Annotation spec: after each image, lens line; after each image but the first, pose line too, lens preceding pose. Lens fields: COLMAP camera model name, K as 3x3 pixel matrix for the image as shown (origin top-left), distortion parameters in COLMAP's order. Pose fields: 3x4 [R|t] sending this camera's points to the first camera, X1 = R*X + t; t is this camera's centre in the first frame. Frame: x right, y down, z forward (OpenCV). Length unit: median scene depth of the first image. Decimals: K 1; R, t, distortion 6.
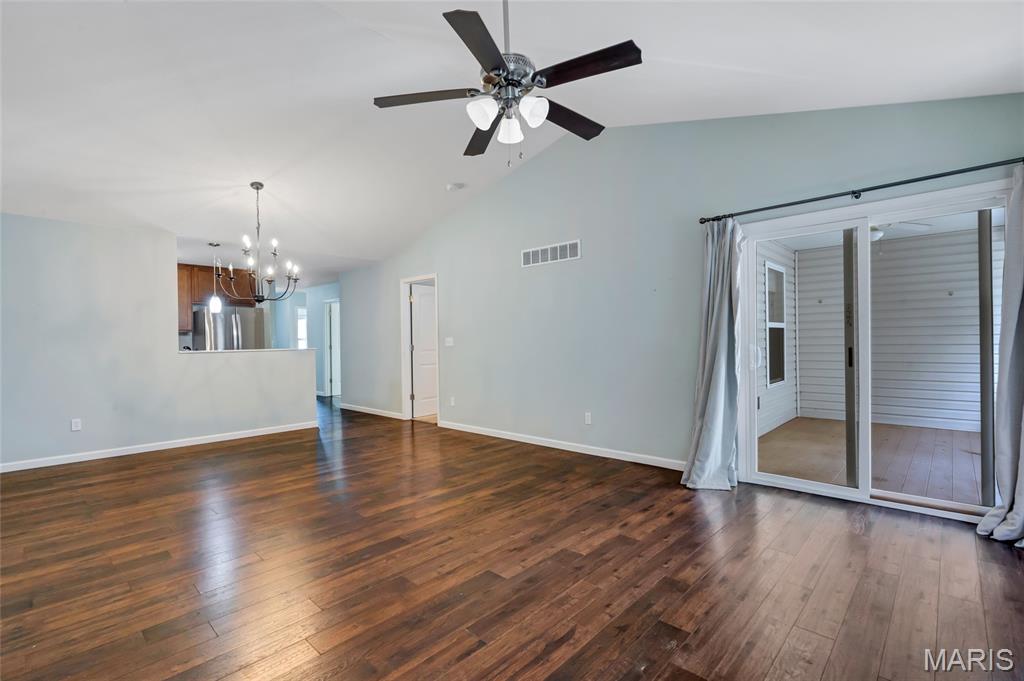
lens RADIAL K [[473.2, 0, 490.9], [0, 473.2, 342.4], [0, 0, 1]] dist [-0.000845, 0.000215]
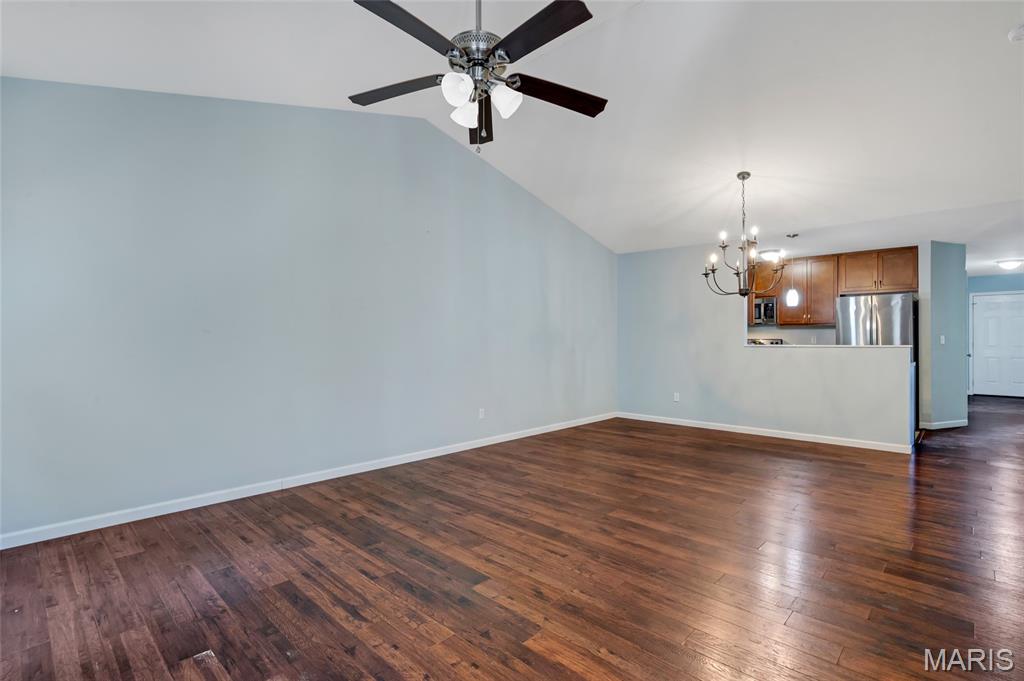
lens RADIAL K [[473.2, 0, 508.5], [0, 473.2, 341.8], [0, 0, 1]] dist [-0.000845, 0.000215]
pose [[0.016641, 0.018129, -0.999697, 0.888177], [-0.000431, 0.999836, 0.018125, -0.015871], [0.999861, 0.000130, 0.016646, 0.954664]]
